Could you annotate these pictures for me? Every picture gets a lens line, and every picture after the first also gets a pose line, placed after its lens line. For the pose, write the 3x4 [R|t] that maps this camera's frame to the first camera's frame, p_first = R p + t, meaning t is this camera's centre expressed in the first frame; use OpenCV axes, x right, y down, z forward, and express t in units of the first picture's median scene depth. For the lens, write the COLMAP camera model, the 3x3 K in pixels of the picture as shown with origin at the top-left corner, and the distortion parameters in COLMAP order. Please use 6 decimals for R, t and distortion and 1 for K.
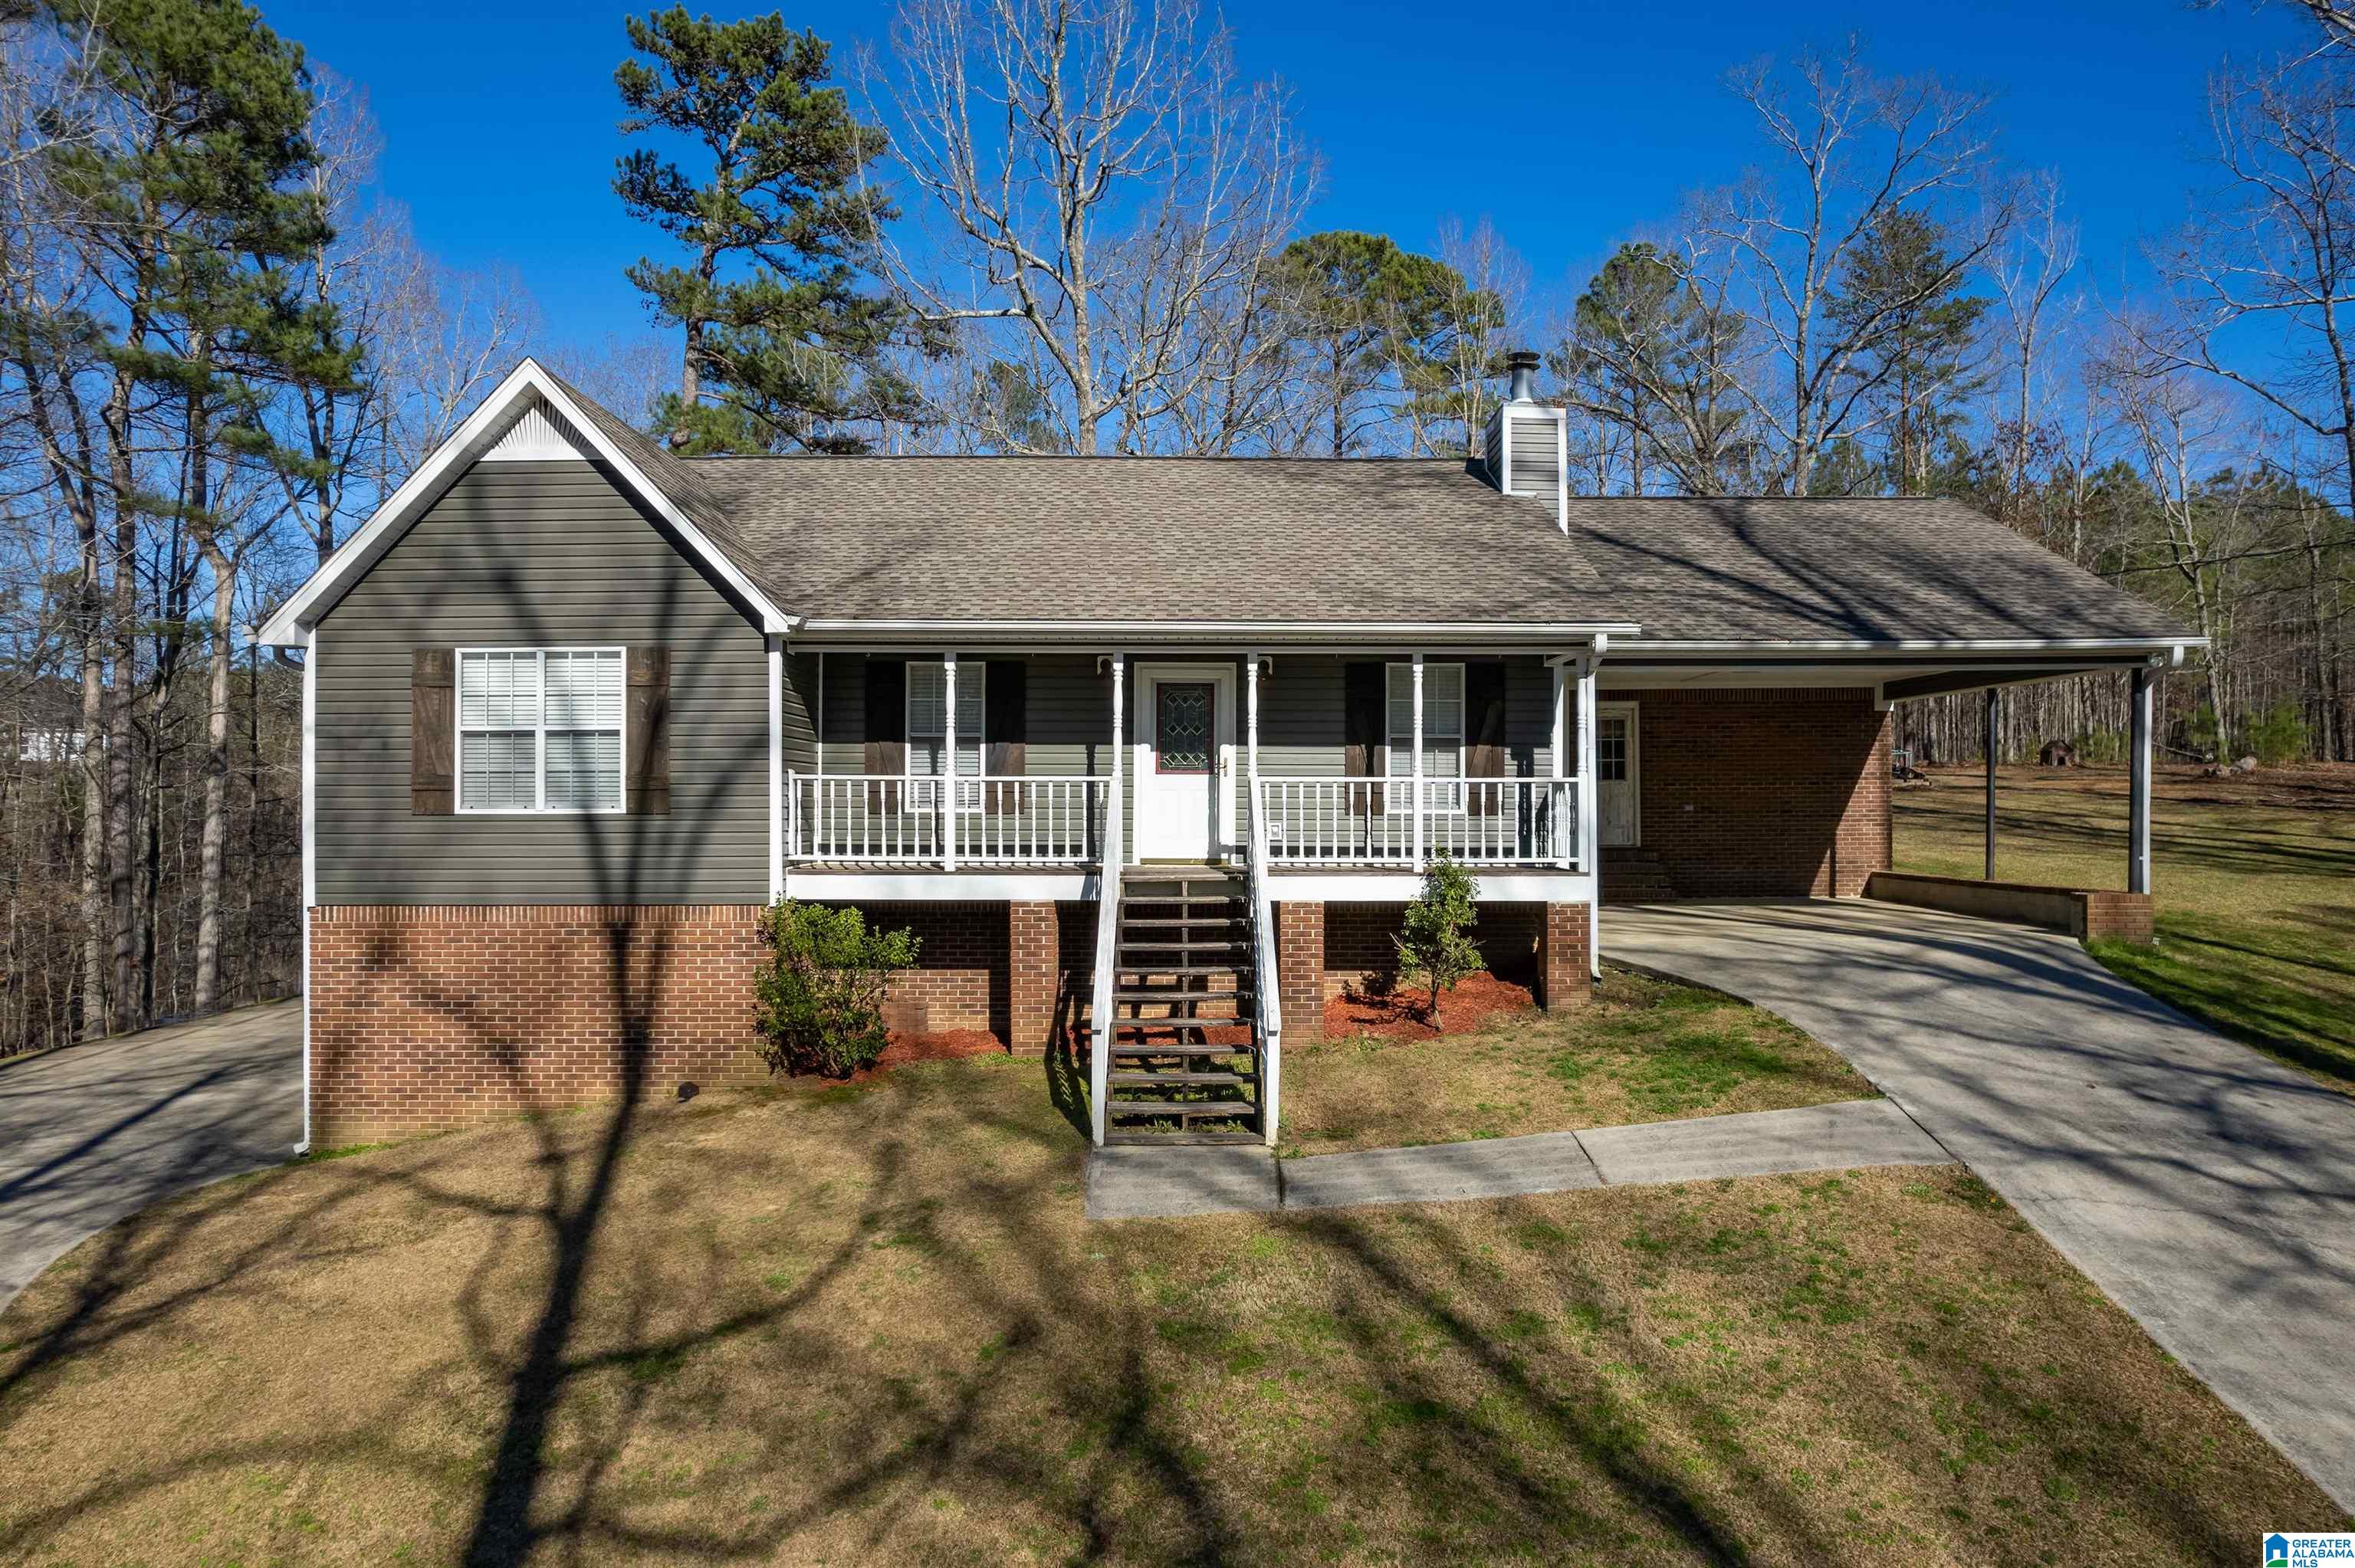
lens RADIAL K [[1492.8, 0, 1191.1], [0, 1492.8, 780.9], [0, 0, 1]] dist [-0.079121, 0.070596]
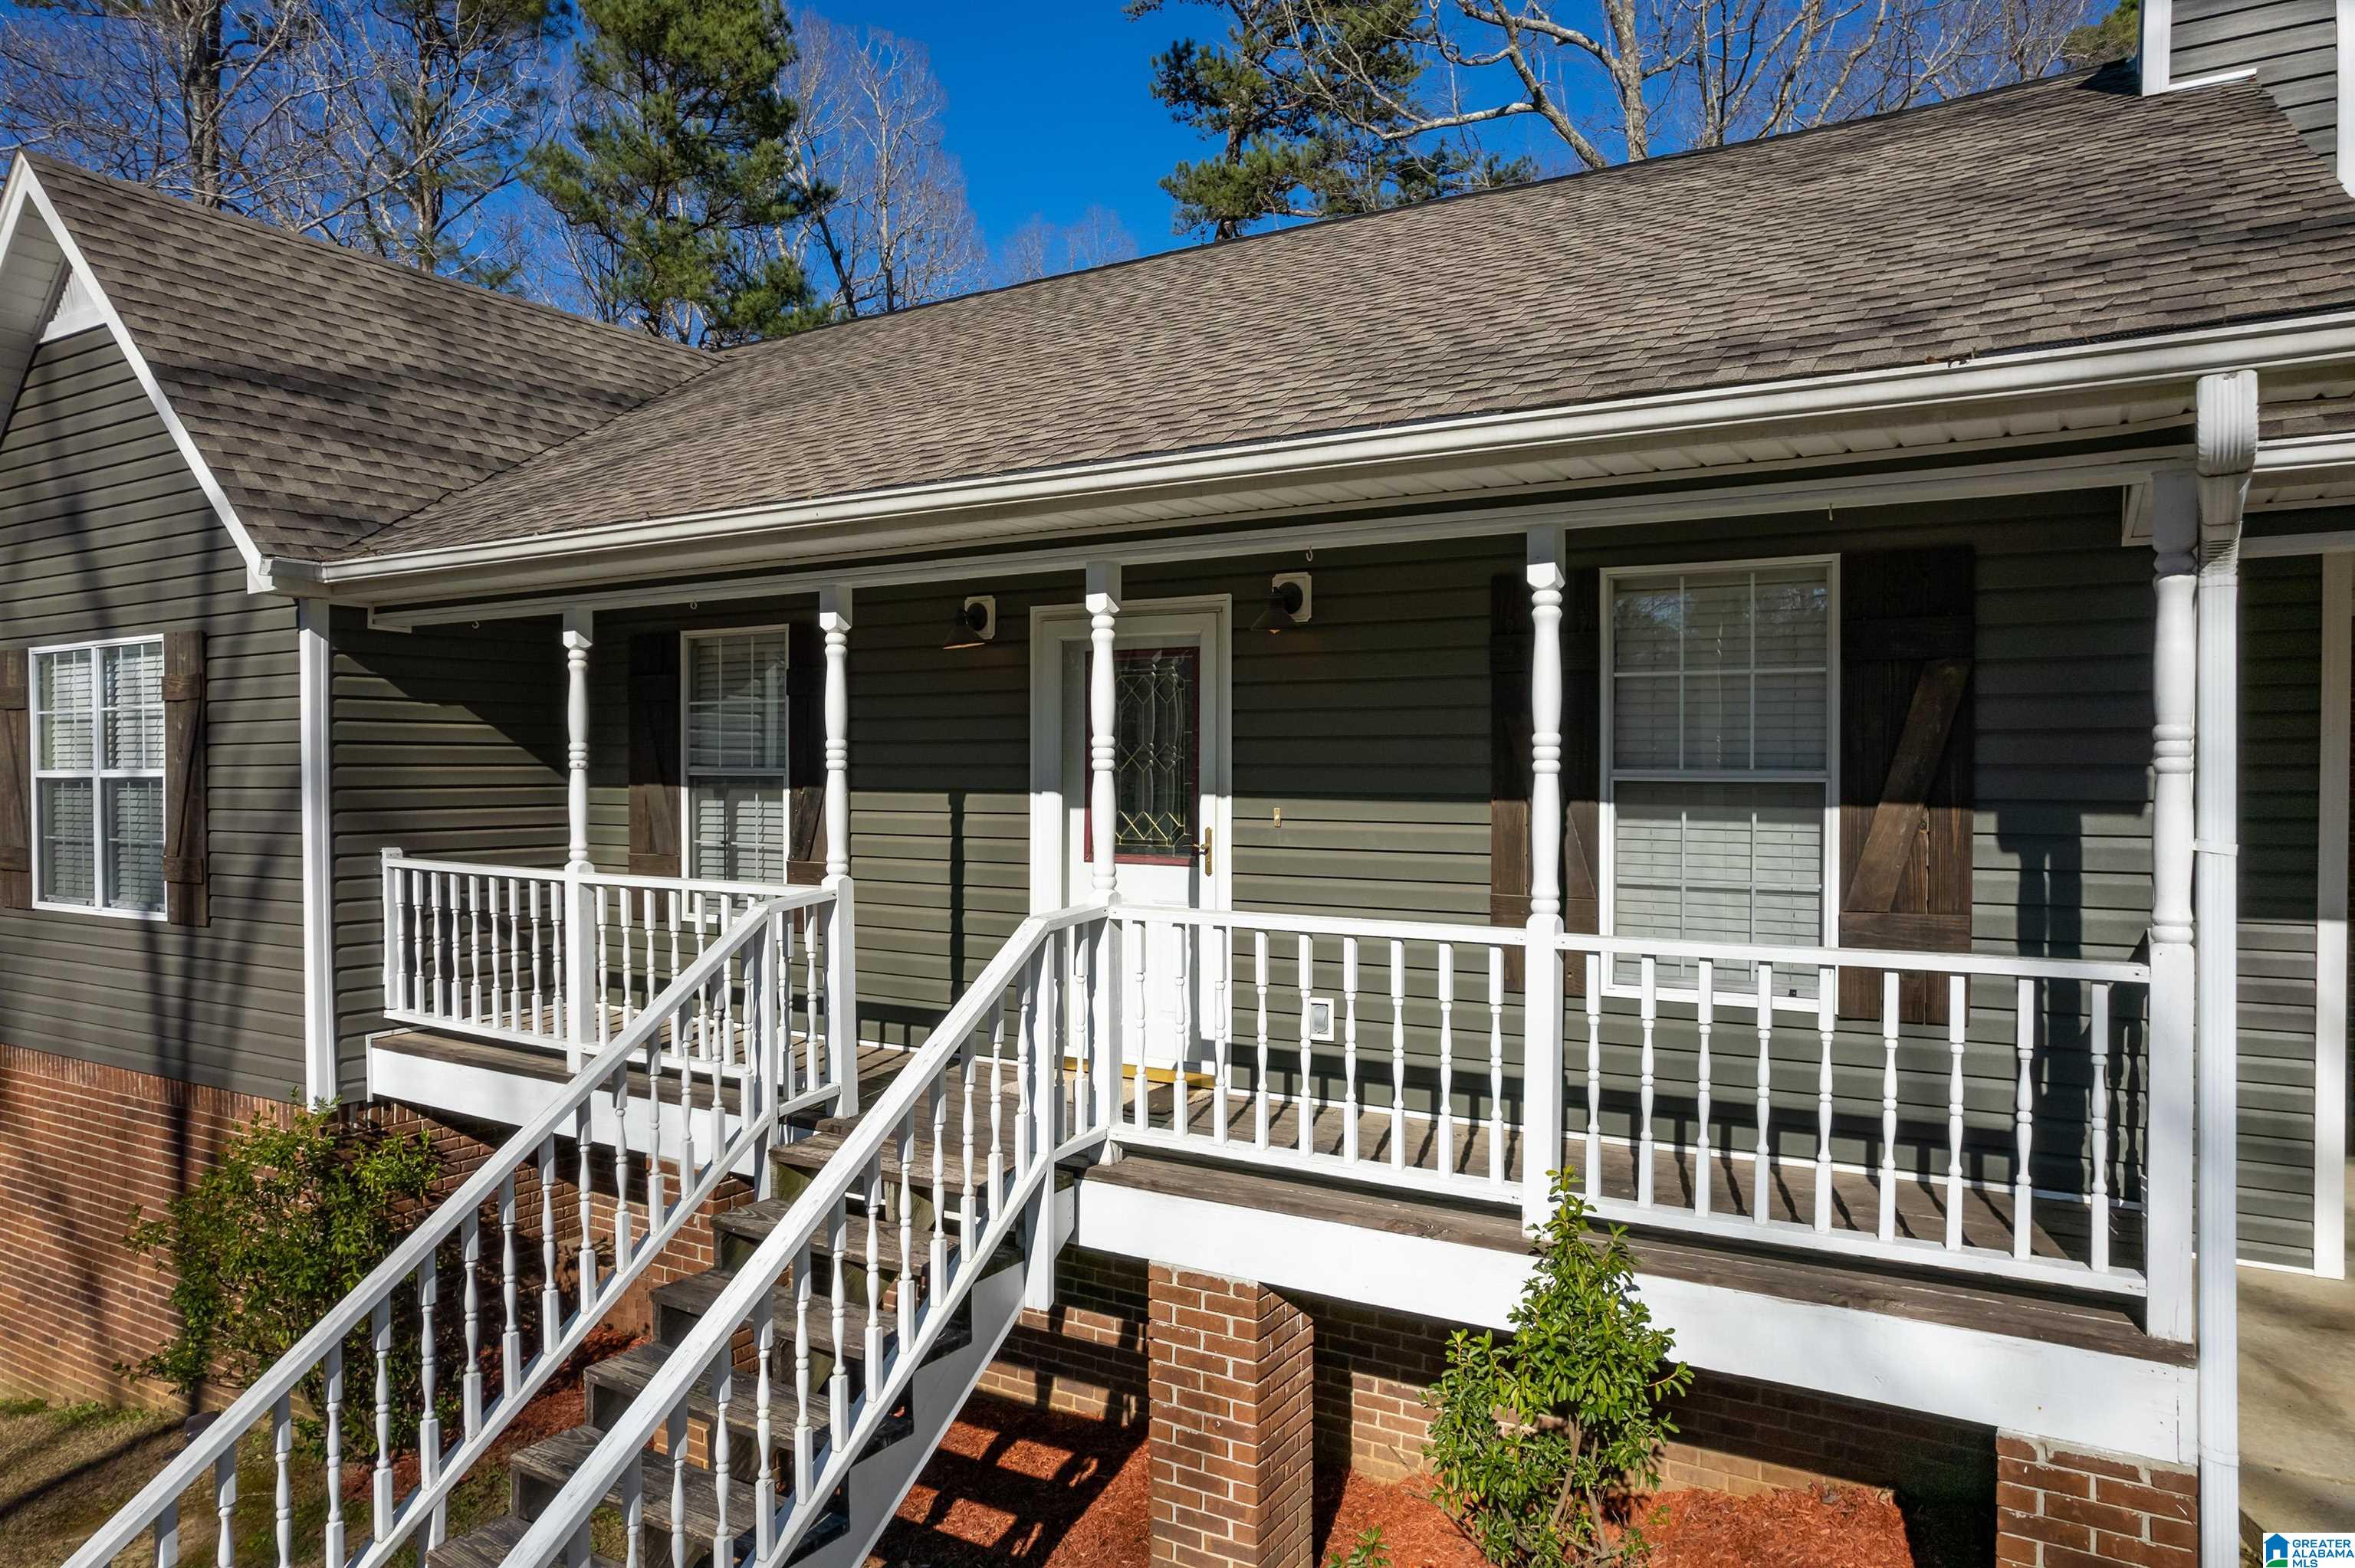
lens RADIAL K [[1492.8, 0, 1191.1], [0, 1492.8, 780.9], [0, 0, 1]] dist [-0.079121, 0.070596]
pose [[0.853375, 0.004043, -0.521282, 0.256548], [0.012019, 0.999551, 0.027429, -0.043954], [0.521159, -0.029672, 0.852944, 0.718917]]
